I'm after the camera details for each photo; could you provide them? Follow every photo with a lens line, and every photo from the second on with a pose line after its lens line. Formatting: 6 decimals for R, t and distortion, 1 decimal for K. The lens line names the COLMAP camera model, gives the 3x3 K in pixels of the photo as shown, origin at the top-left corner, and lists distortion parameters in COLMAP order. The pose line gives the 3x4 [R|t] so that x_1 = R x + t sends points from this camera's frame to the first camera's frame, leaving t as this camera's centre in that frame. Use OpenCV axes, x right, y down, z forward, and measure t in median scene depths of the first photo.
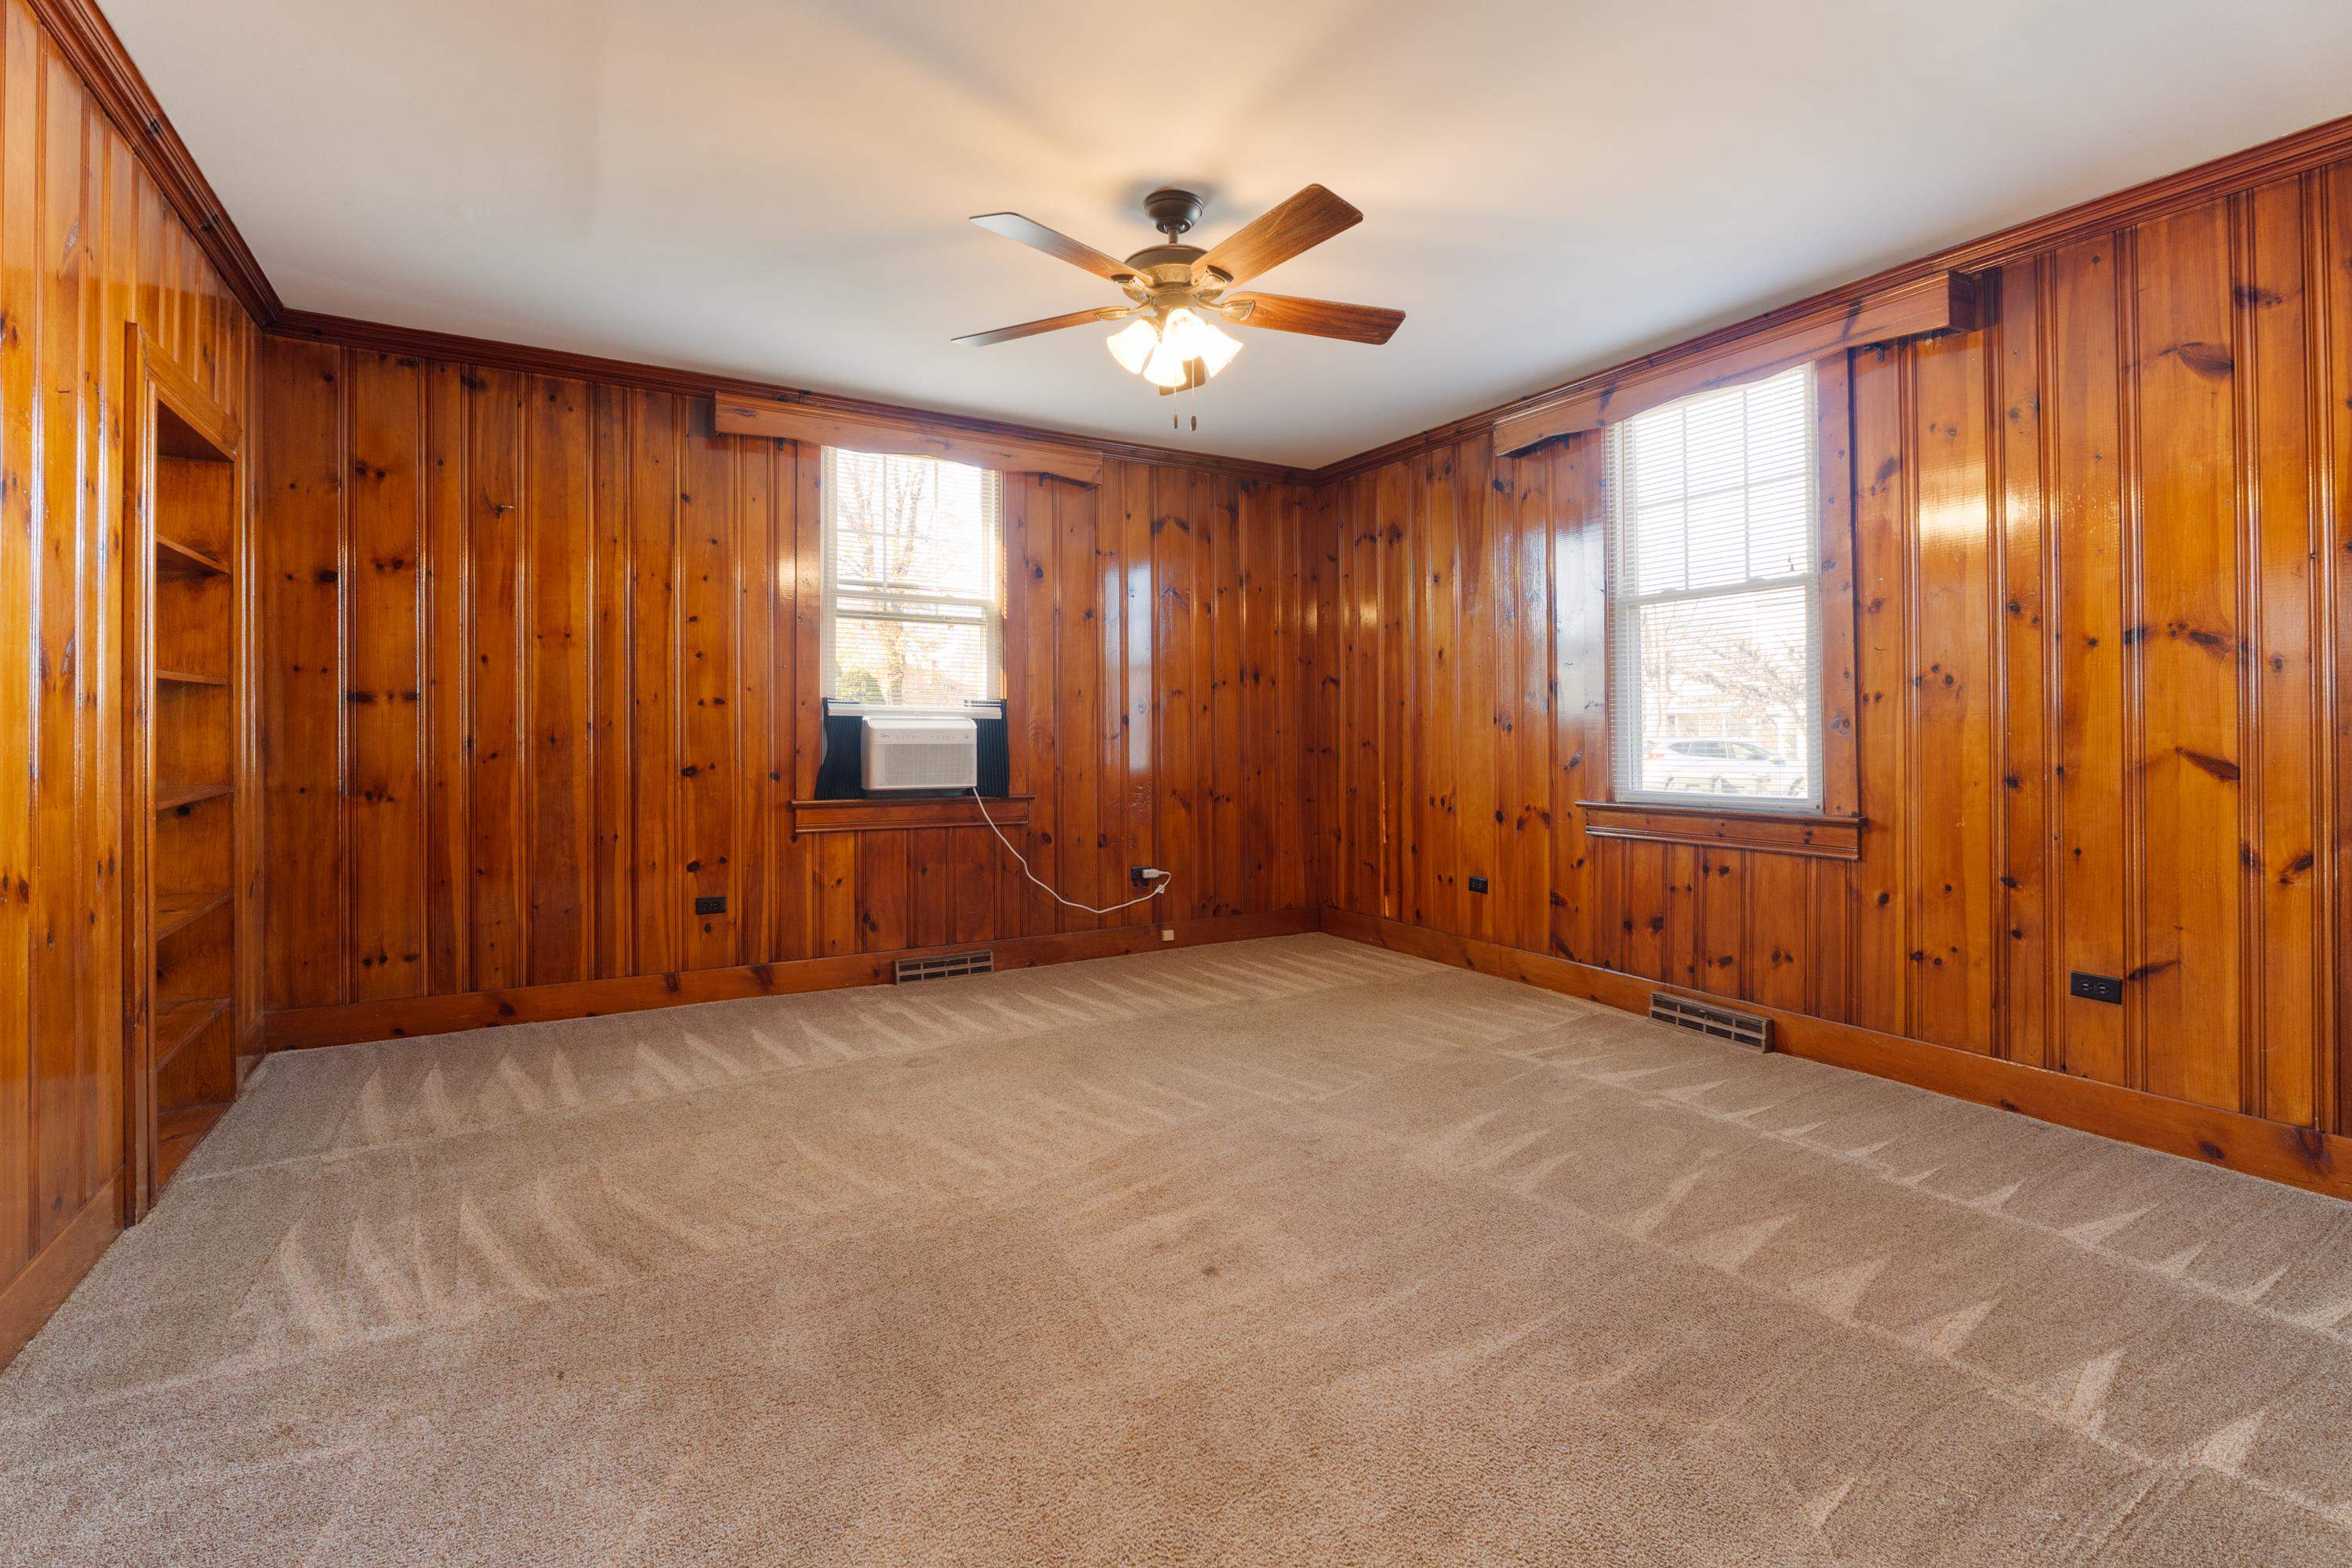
lens RADIAL K [[1011.0, 0, 1137.2], [0, 1011.0, 719.6], [0, 0, 1]] dist [-0.001153, -0.000393]
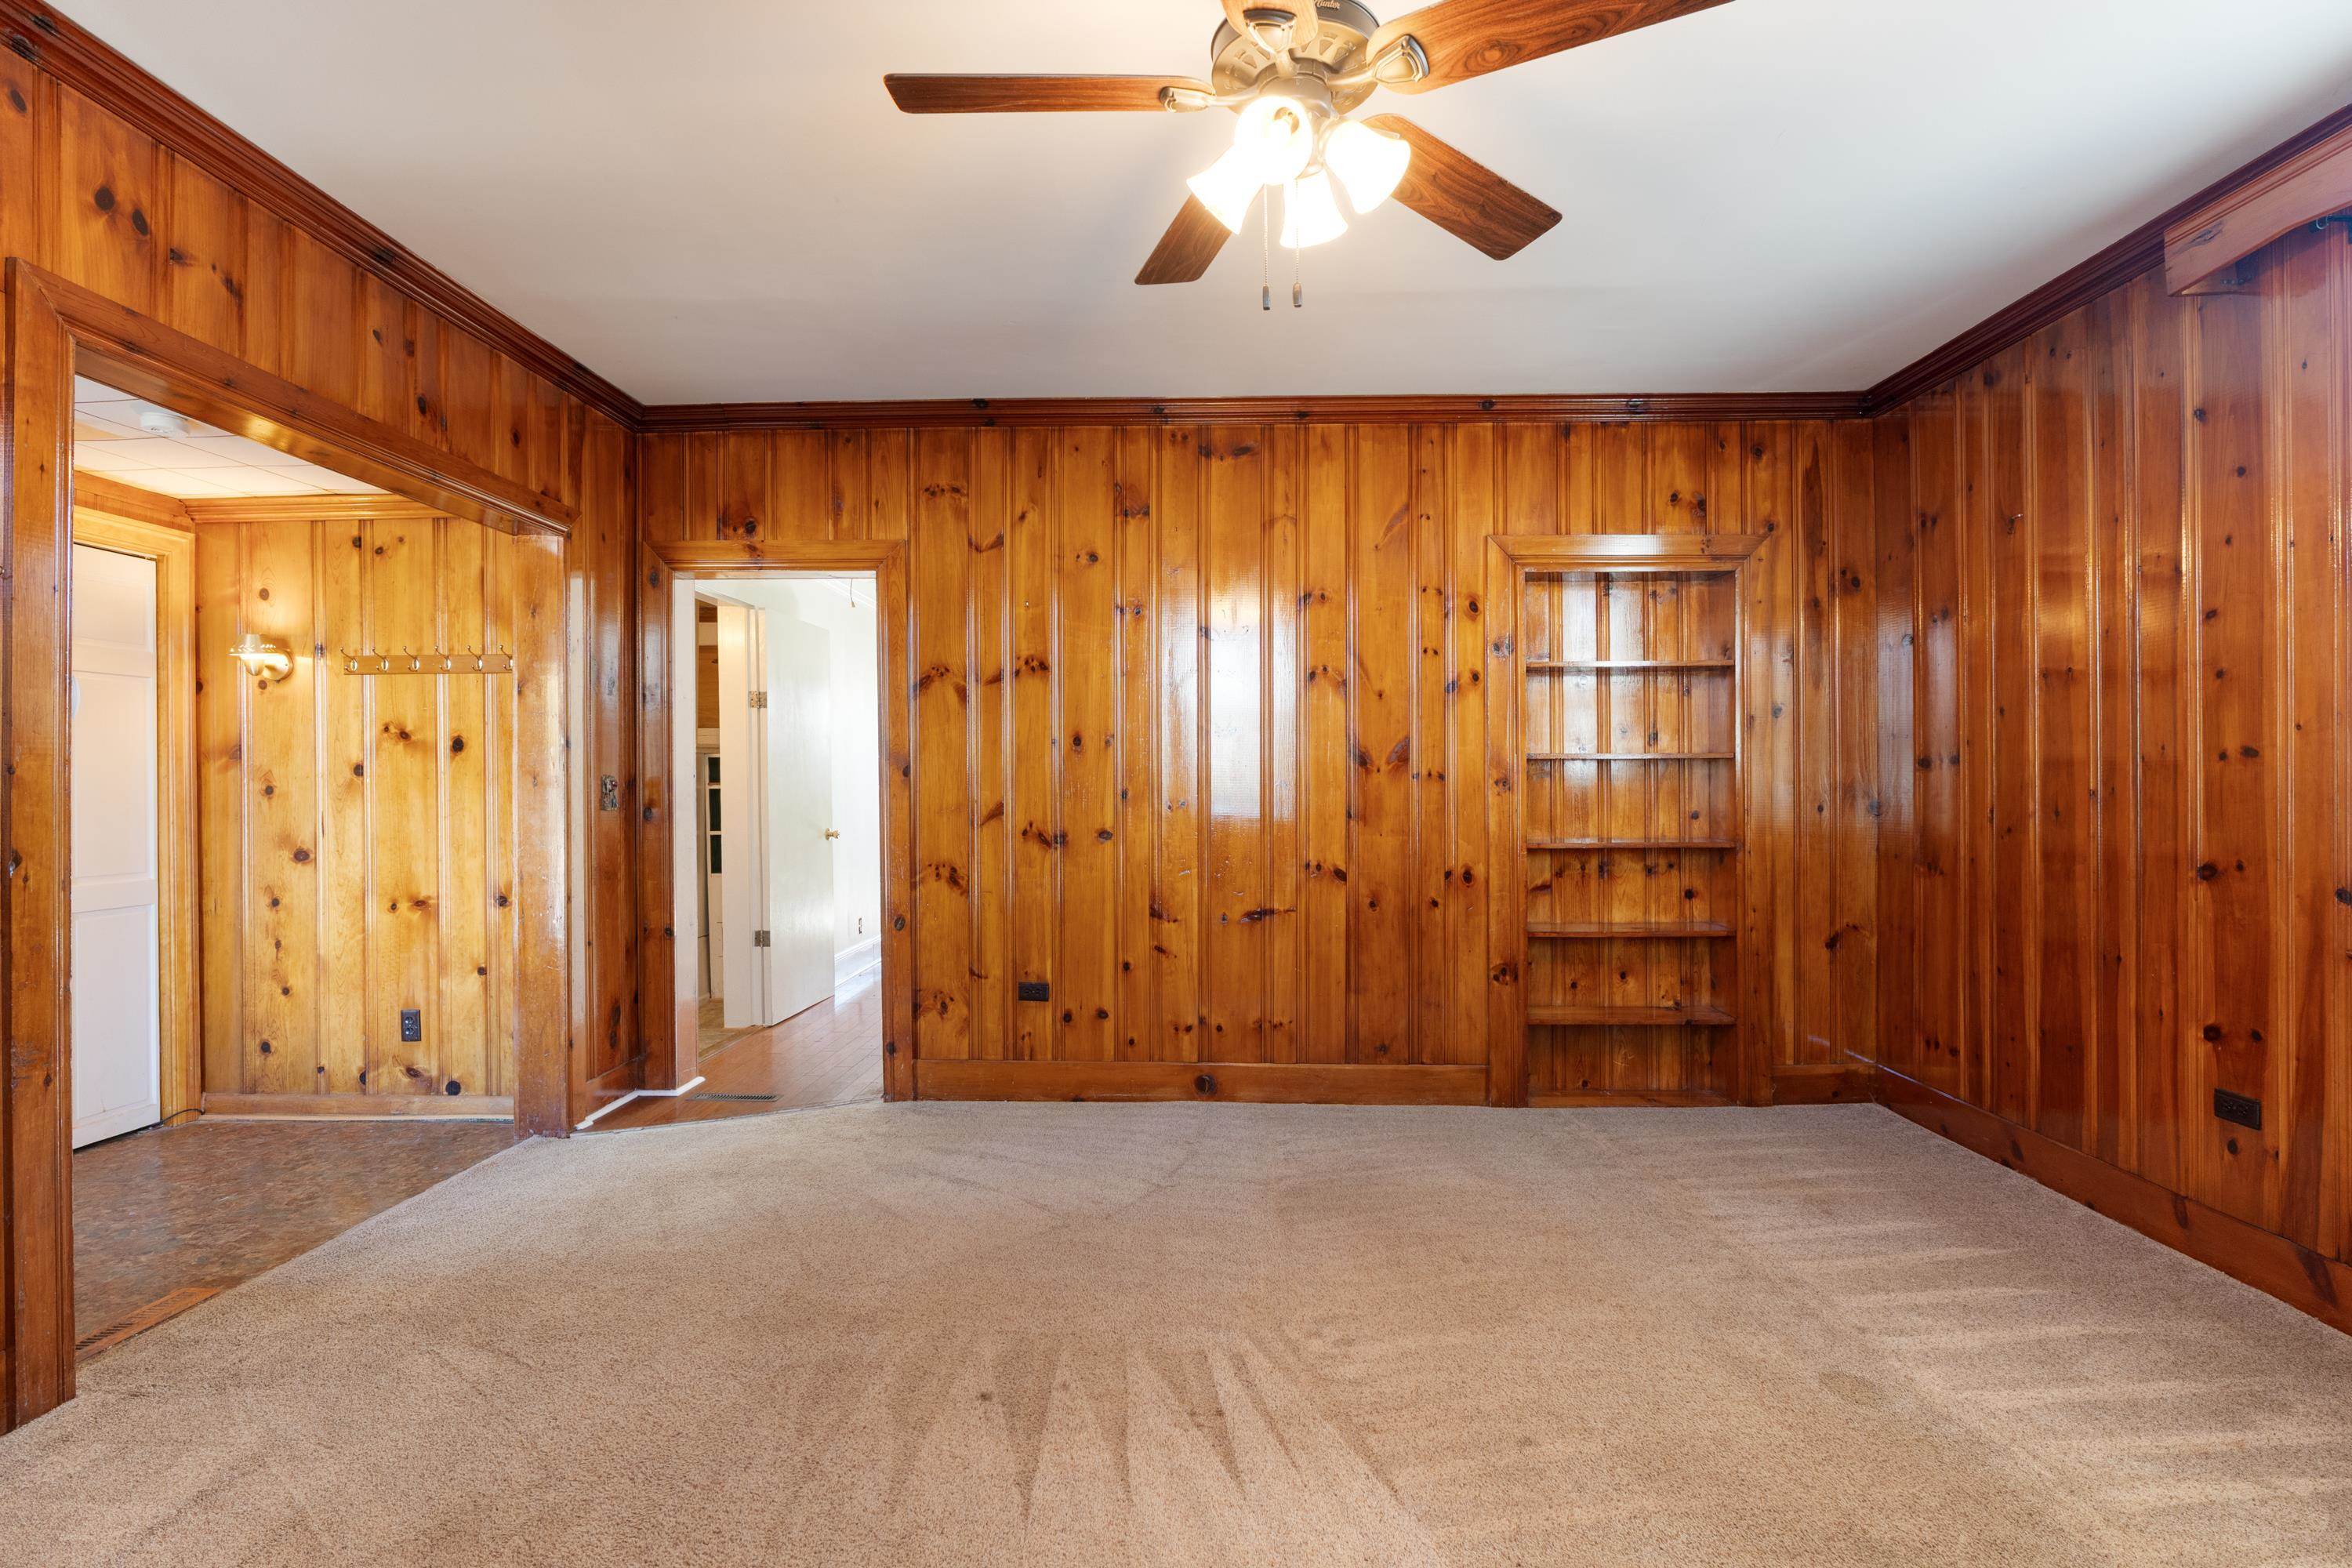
lens RADIAL K [[1120.4, 0, 1175.3], [0, 1120.4, 790.0], [0, 0, 1]] dist [-0.023520, -0.000260]
pose [[-0.514240, 0.006701, -0.857620, 0.420083], [0.012060, 0.999927, 0.000581, -0.004637], [0.857562, -0.010044, -0.514283, 0.808067]]
